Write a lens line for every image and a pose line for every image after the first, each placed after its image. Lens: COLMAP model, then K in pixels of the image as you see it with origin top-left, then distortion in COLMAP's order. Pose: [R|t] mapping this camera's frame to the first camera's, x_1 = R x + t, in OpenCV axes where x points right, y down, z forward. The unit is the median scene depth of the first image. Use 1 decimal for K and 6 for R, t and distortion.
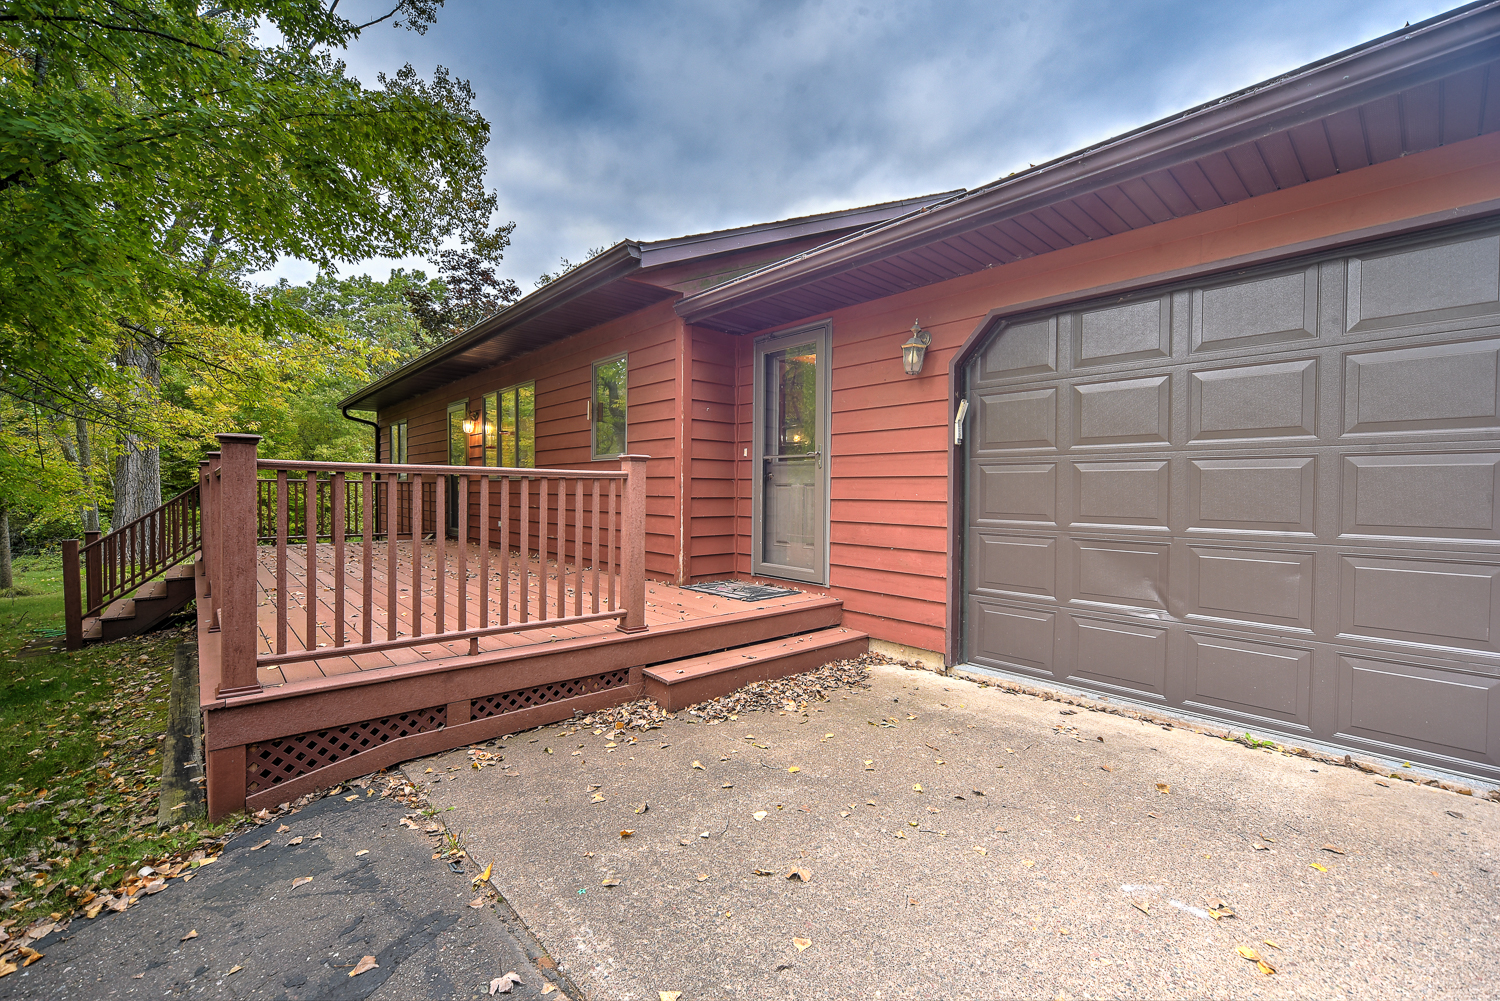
lens RADIAL K [[629.2, 0, 751.3], [0, 629.2, 500.3], [0, 0, 1]] dist [-0.008505, 0.002193]
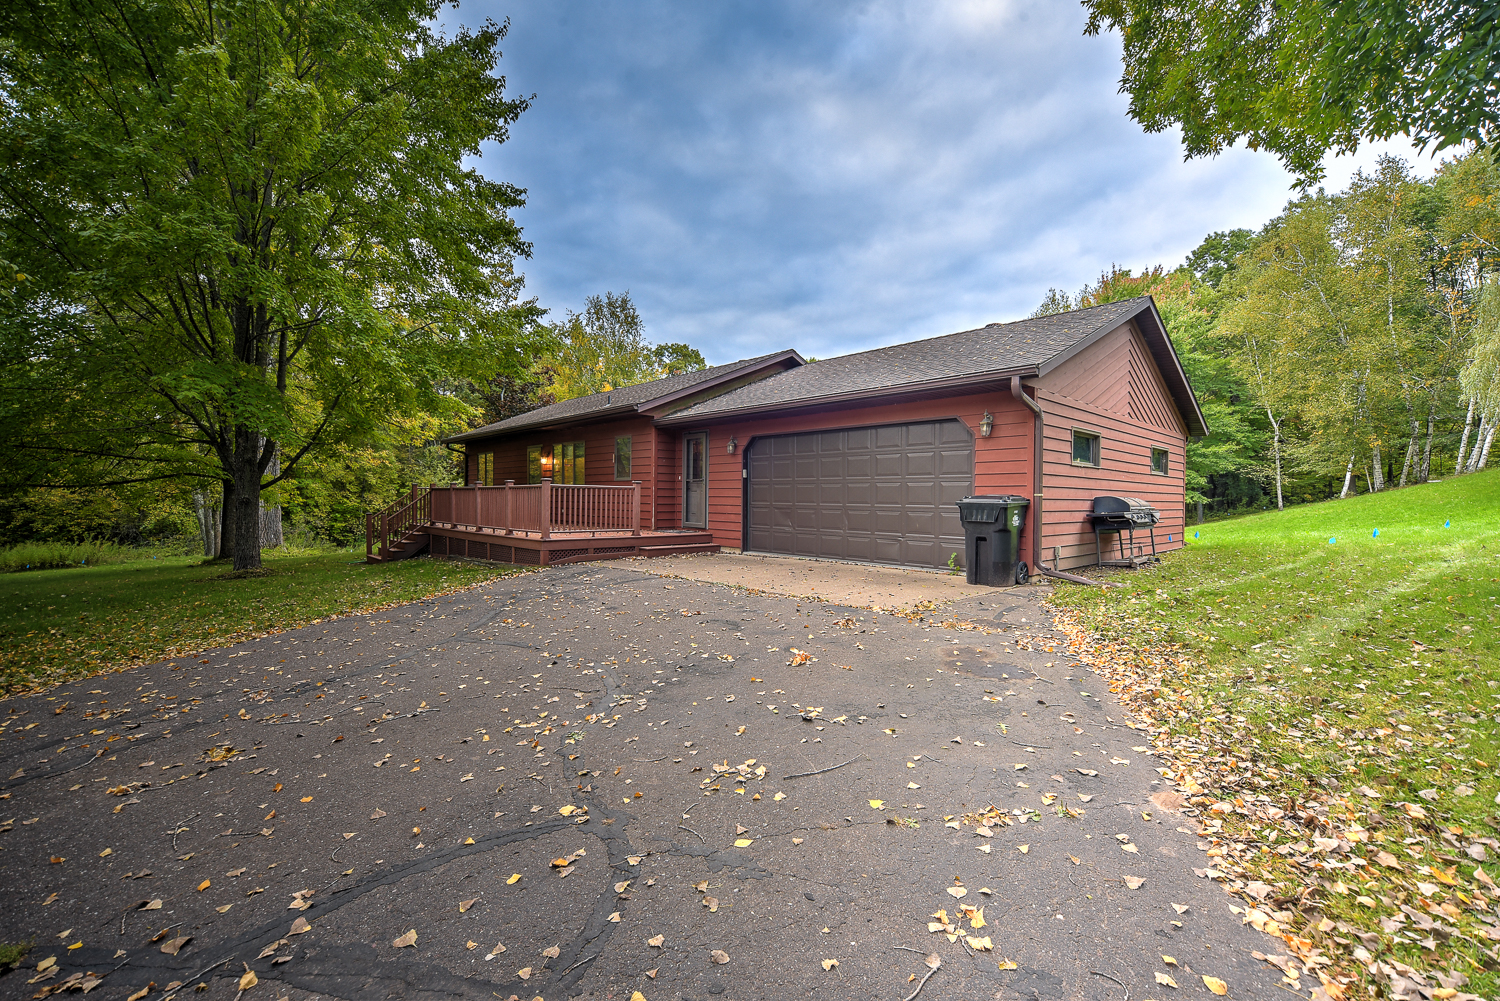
lens RADIAL K [[629.2, 0, 746.9], [0, 629.2, 503.7], [0, 0, 1]] dist [-0.008505, 0.002193]
pose [[0.999879, 0.001019, 0.015550, 0.083506], [-0.000924, 0.999981, -0.006074, 0.015311], [-0.015556, 0.006059, 0.999861, -0.568643]]
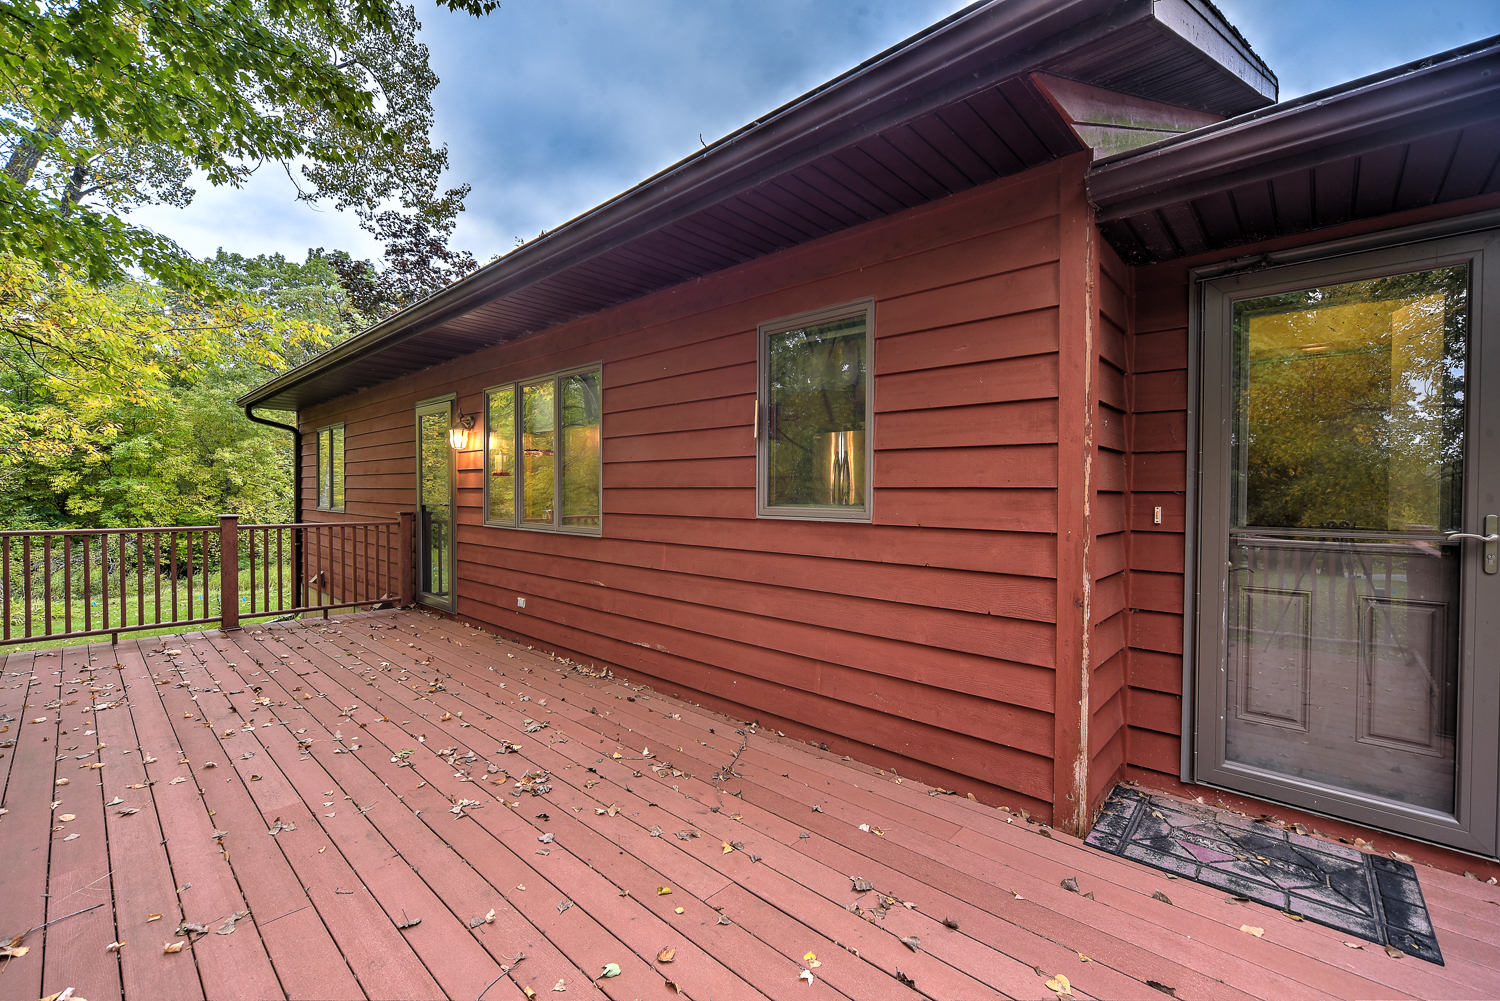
lens RADIAL K [[629.2, 0, 754.3], [0, 629.2, 501.5], [0, 0, 1]] dist [-0.008505, 0.002193]
pose [[0.995075, -0.003081, 0.099074, -0.137954], [0.003203, 0.999994, -0.001071, -0.033805], [-0.099070, 0.001383, 0.995079, 0.219653]]
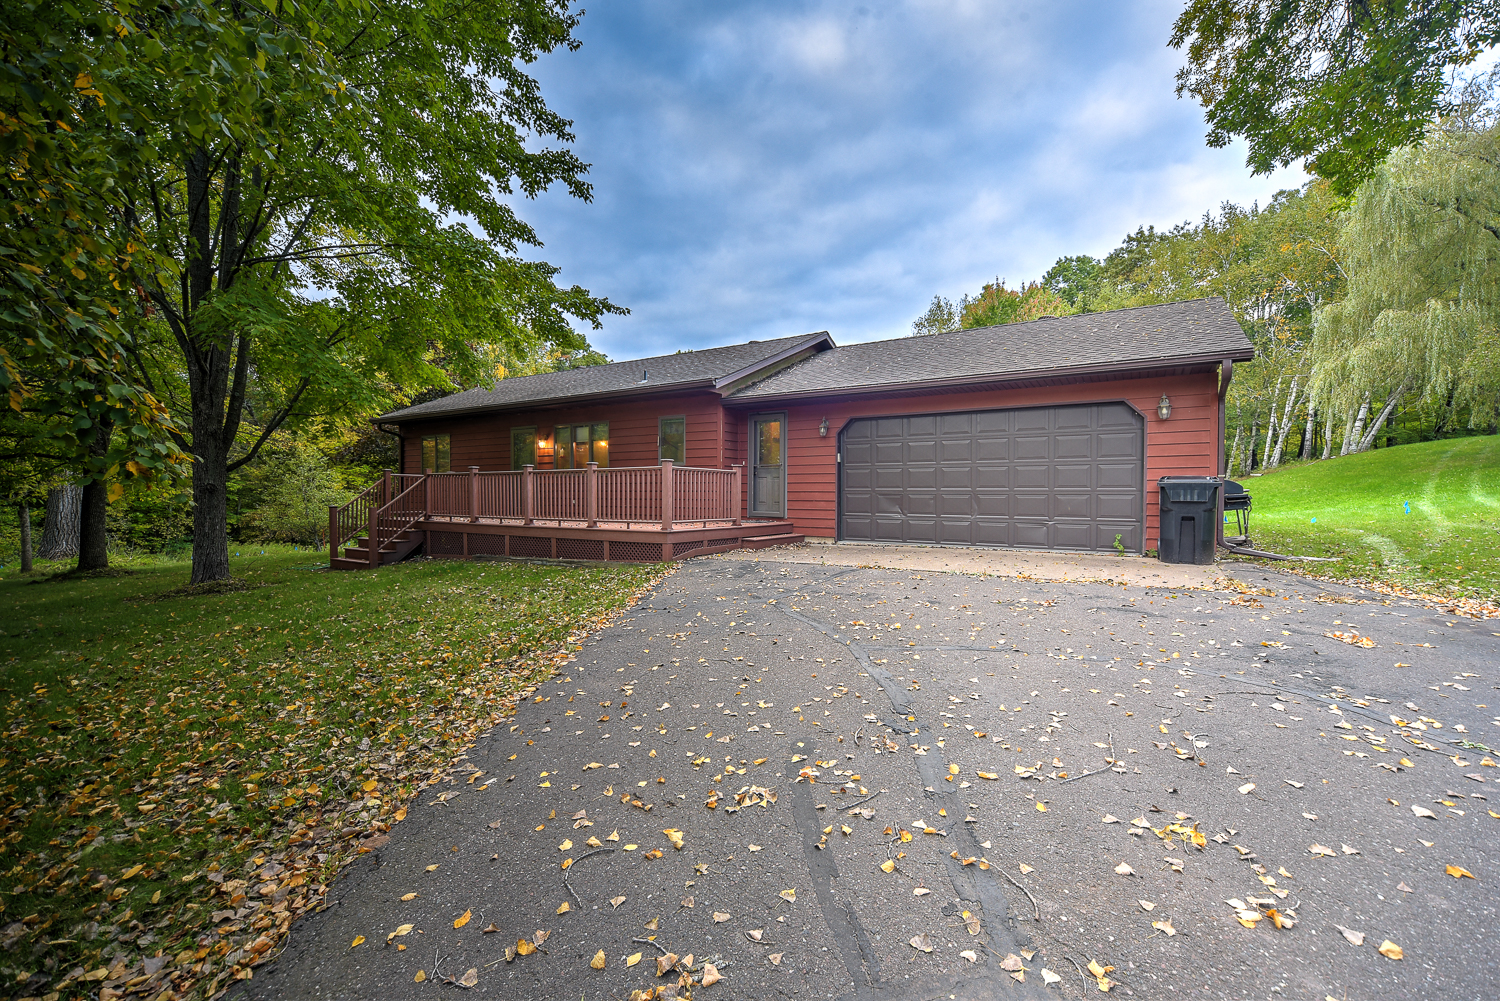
lens RADIAL K [[629.2, 0, 740.9], [0, 629.2, 488.1], [0, 0, 1]] dist [-0.008505, 0.002193]
pose [[0.967976, 0.001989, 0.251034, -0.226777], [0.005096, 0.999607, -0.027571, 0.028939], [-0.250990, 0.027967, 0.967586, -0.455395]]
